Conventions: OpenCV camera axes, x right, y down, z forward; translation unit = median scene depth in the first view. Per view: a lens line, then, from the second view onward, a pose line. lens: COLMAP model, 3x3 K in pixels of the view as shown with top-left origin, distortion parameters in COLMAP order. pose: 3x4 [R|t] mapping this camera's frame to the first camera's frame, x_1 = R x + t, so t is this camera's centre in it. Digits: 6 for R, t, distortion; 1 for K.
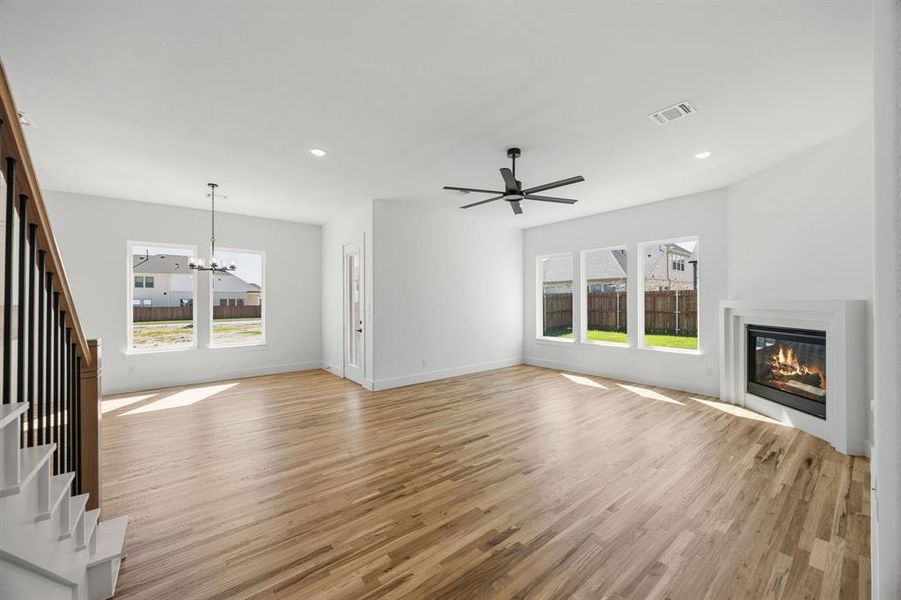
lens RADIAL K [[343.2, 0, 455.6], [0, 343.2, 300.9], [0, 0, 1]] dist [-0.003119, 0.001371]
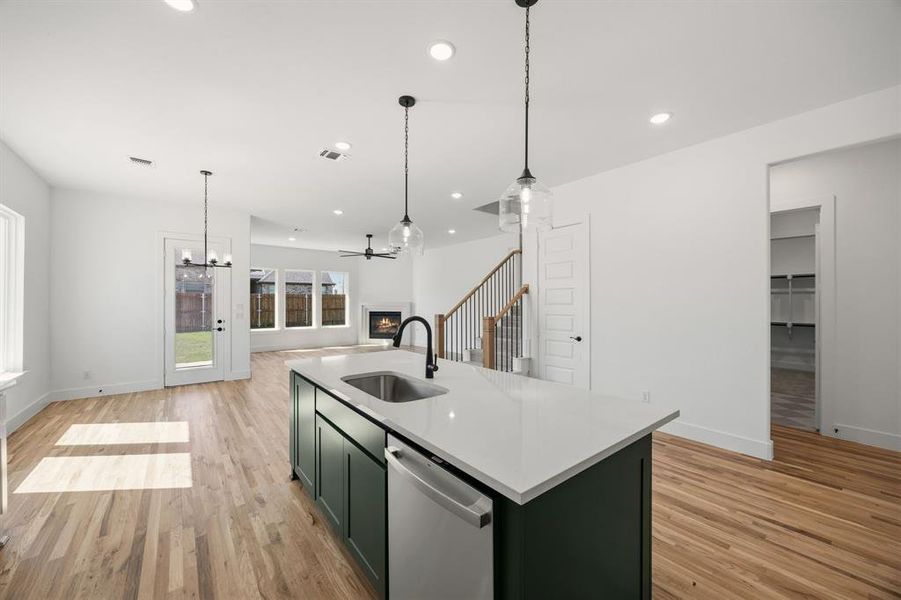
lens RADIAL K [[343.2, 0, 454.1], [0, 343.2, 300.5], [0, 0, 1]] dist [-0.003119, 0.001371]
pose [[0.008815, 0.007914, 0.999930, -1.867752], [-0.001885, 0.999967, -0.007898, 0.007455], [-0.999959, -0.001815, 0.008830, 0.384392]]
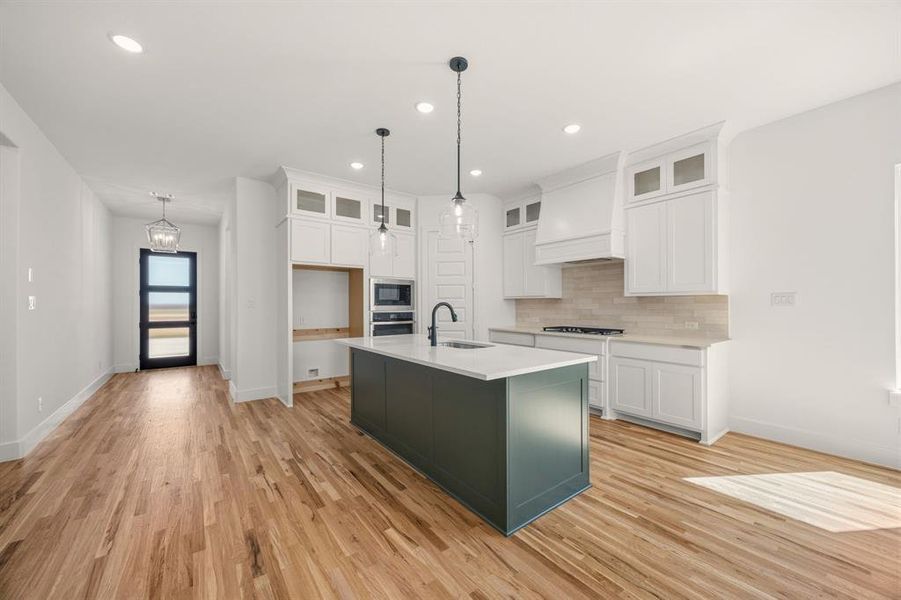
lens RADIAL K [[343.2, 0, 455.6], [0, 343.2, 303.4], [0, 0, 1]] dist [-0.003119, 0.001371]
pose [[-0.026375, 0.001129, -0.999651, -0.591343], [0.006121, 0.999981, 0.000968, 0.029338], [0.999633, -0.006093, -0.026382, 0.493917]]
